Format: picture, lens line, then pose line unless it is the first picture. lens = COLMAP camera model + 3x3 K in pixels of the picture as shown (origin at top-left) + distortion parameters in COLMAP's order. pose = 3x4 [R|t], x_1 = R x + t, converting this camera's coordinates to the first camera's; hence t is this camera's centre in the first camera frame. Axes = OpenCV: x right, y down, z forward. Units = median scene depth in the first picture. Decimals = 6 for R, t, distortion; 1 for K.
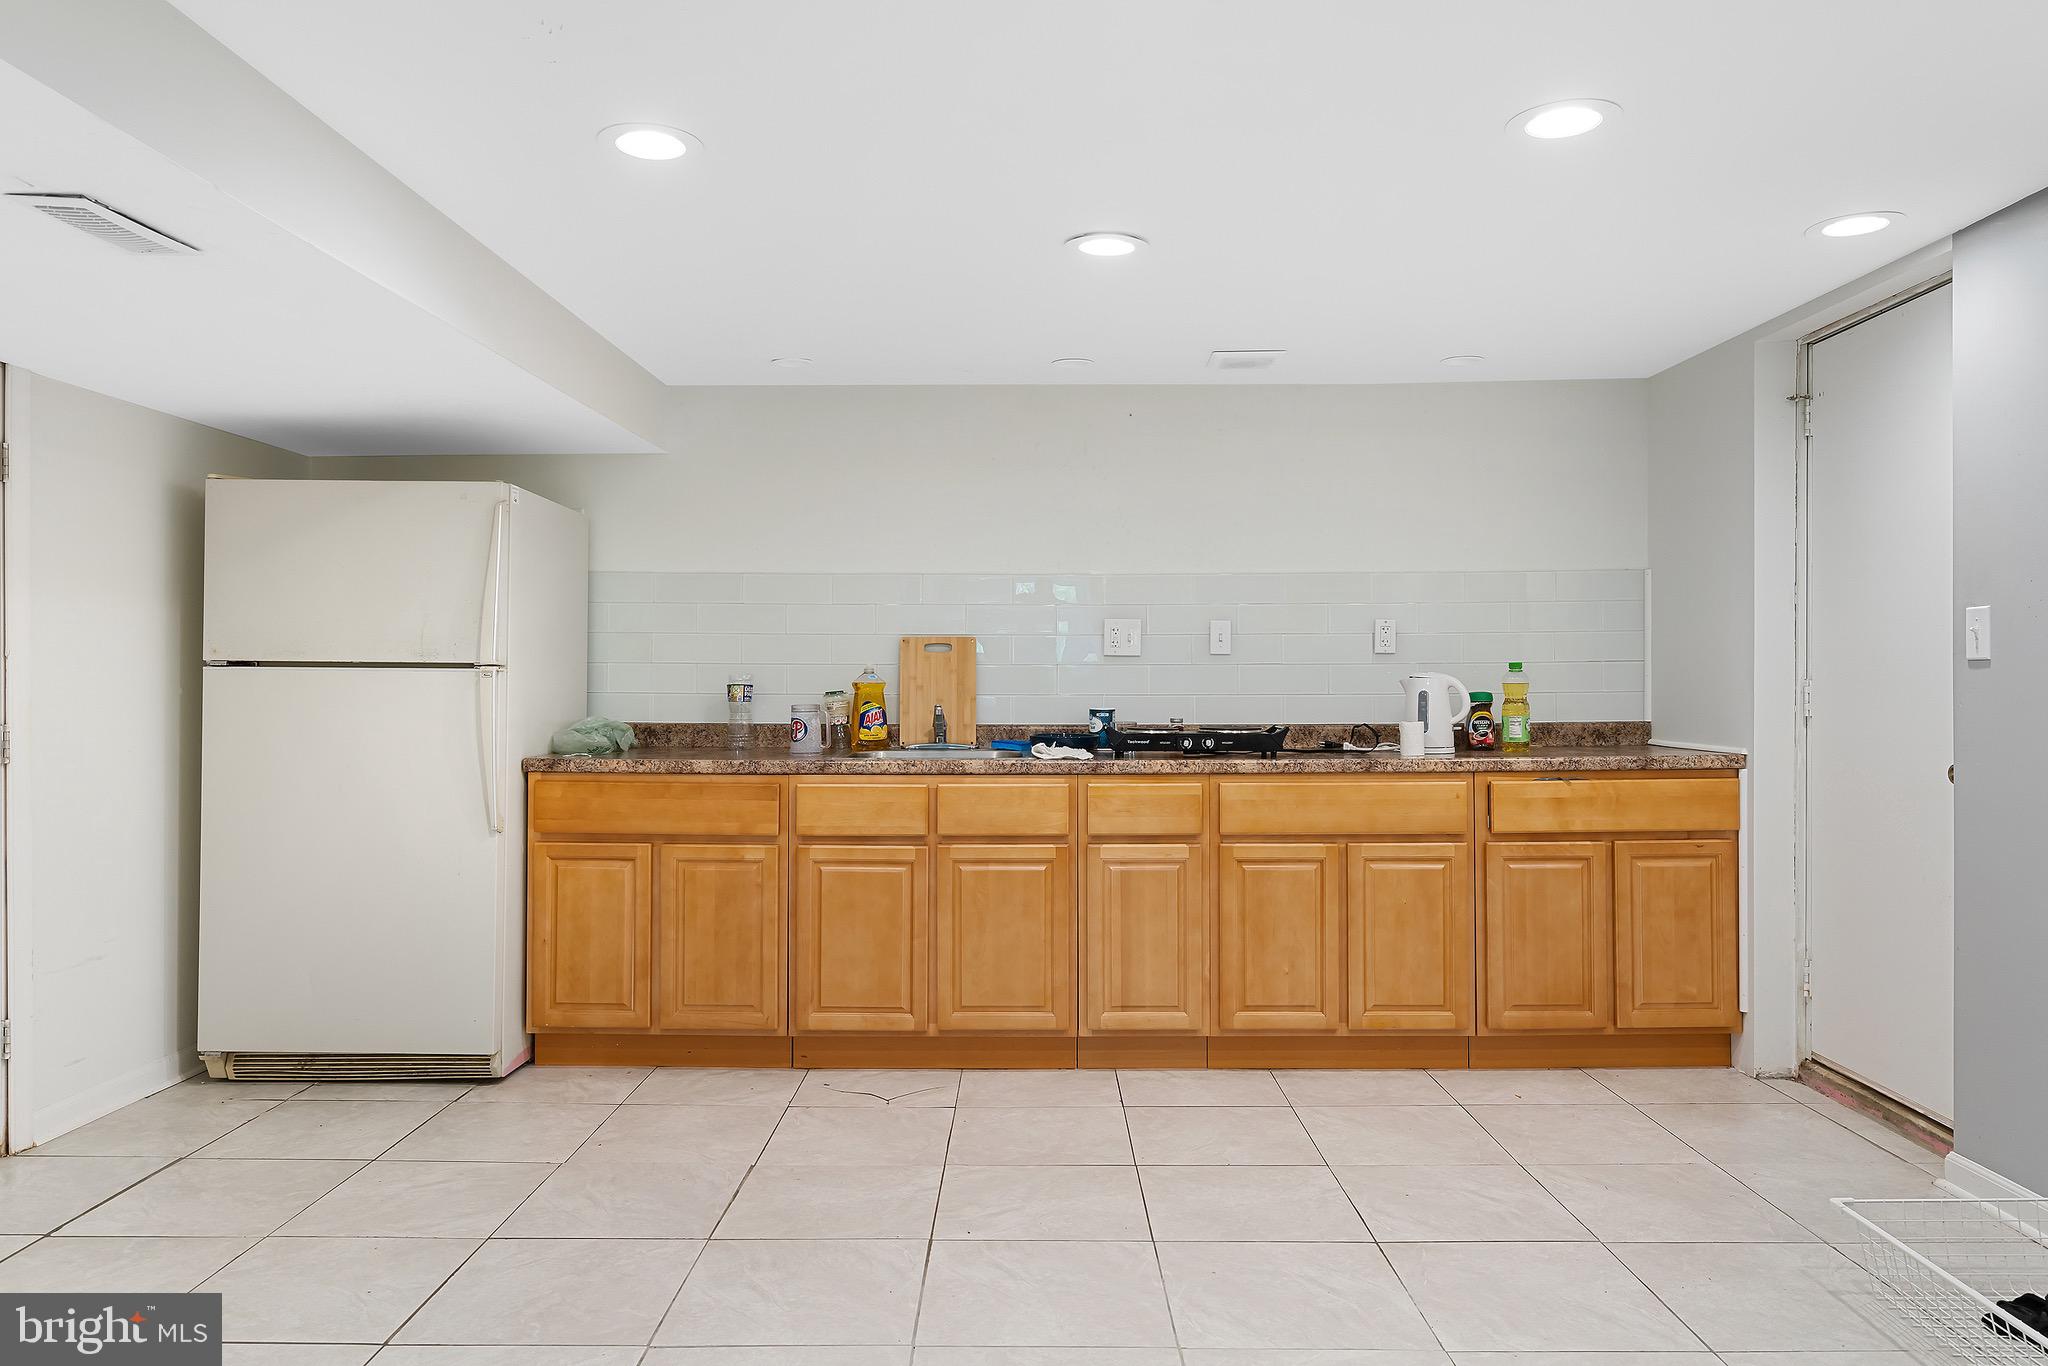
lens RADIAL K [[1390.4, 0, 1017.5], [0, 1390.4, 678.1], [0, 0, 1]] dist [0.011843, -0.002315]
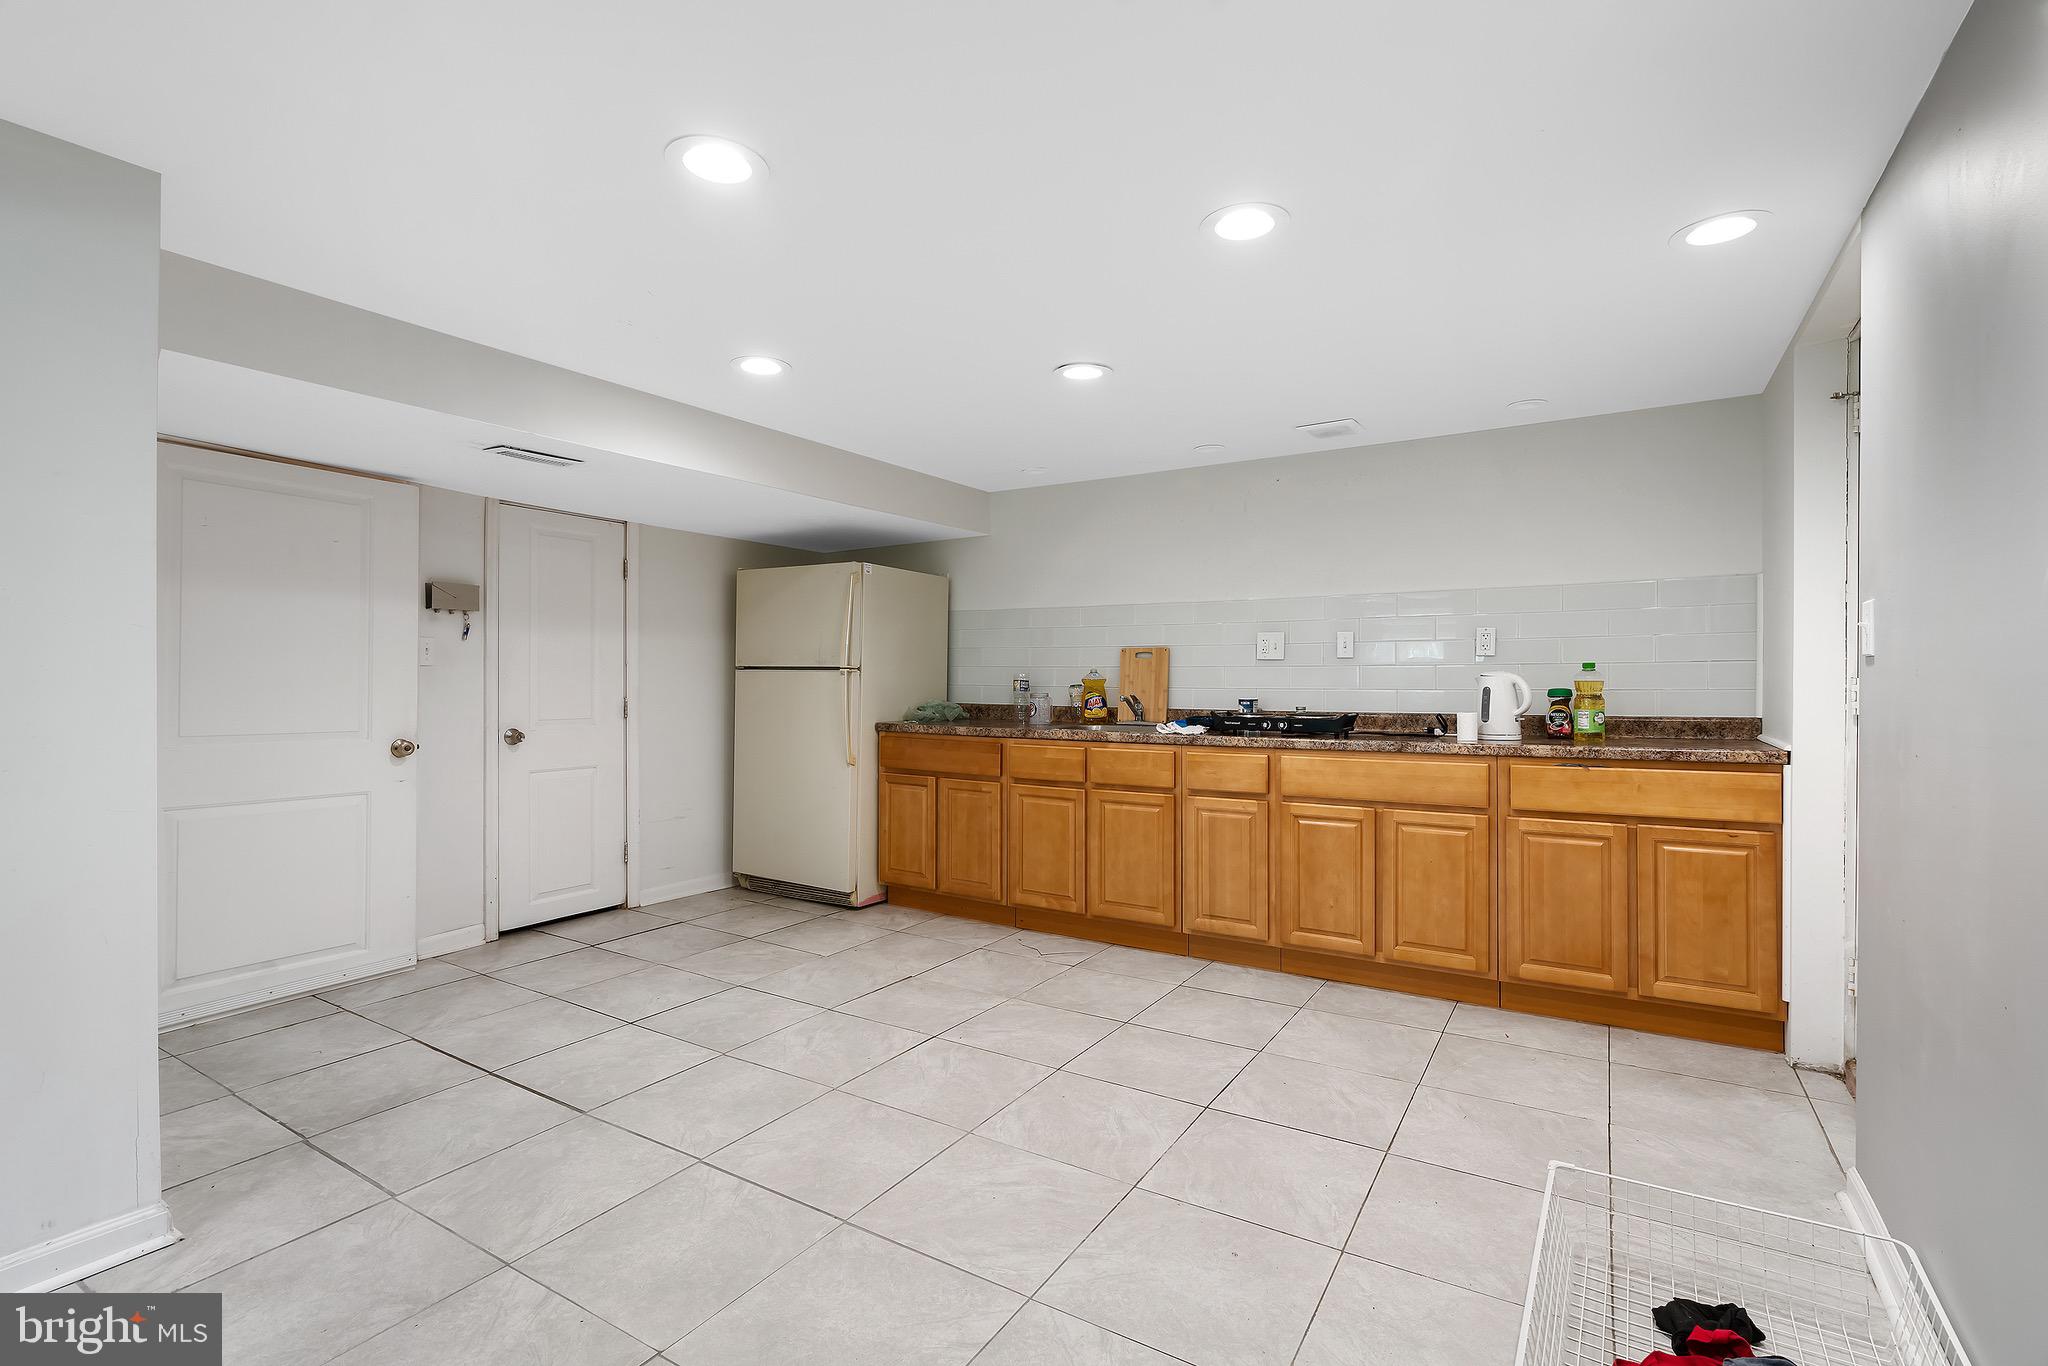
lens RADIAL K [[941.6, 0, 1018.2], [0, 941.6, 679.6], [0, 0, 1]] dist [-0.001341, 0.001482]
pose [[0.850086, 0.002781, -0.526637, 0.402775], [-0.002204, 0.999996, 0.001723, 0.002503], [0.526640, -0.000304, 0.850089, 0.112293]]
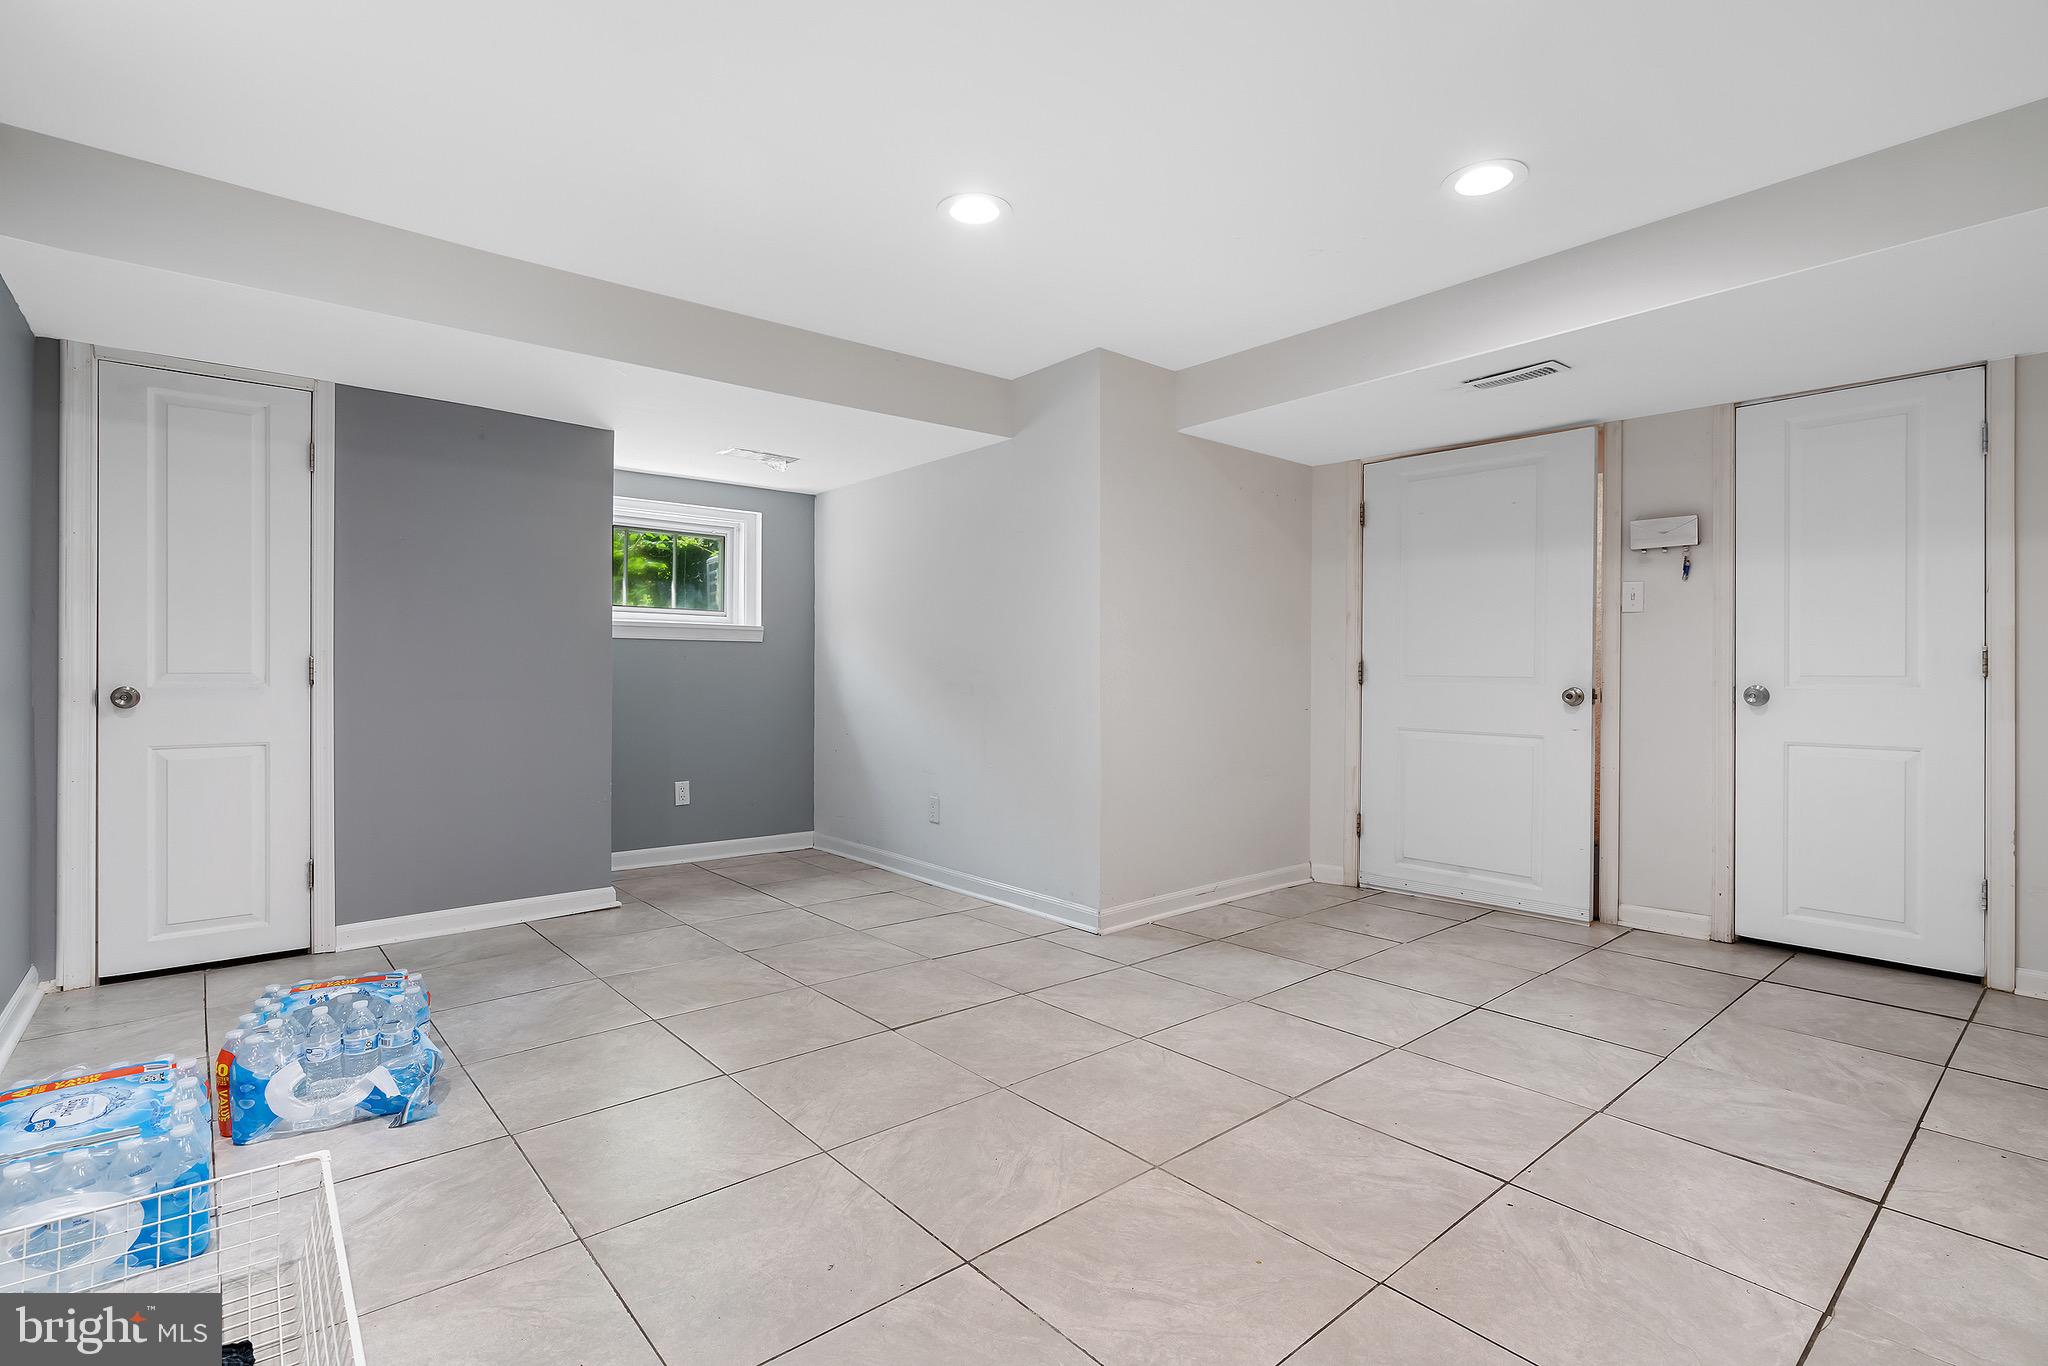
lens RADIAL K [[941.6, 0, 1007.6], [0, 941.6, 678.3], [0, 0, 1]] dist [-0.001341, 0.001482]
pose [[-0.757765, -0.000221, -0.652528, 0.415045], [-0.002455, 0.999994, 0.002512, 0.052280], [0.652523, 0.003505, -0.757760, 0.887338]]
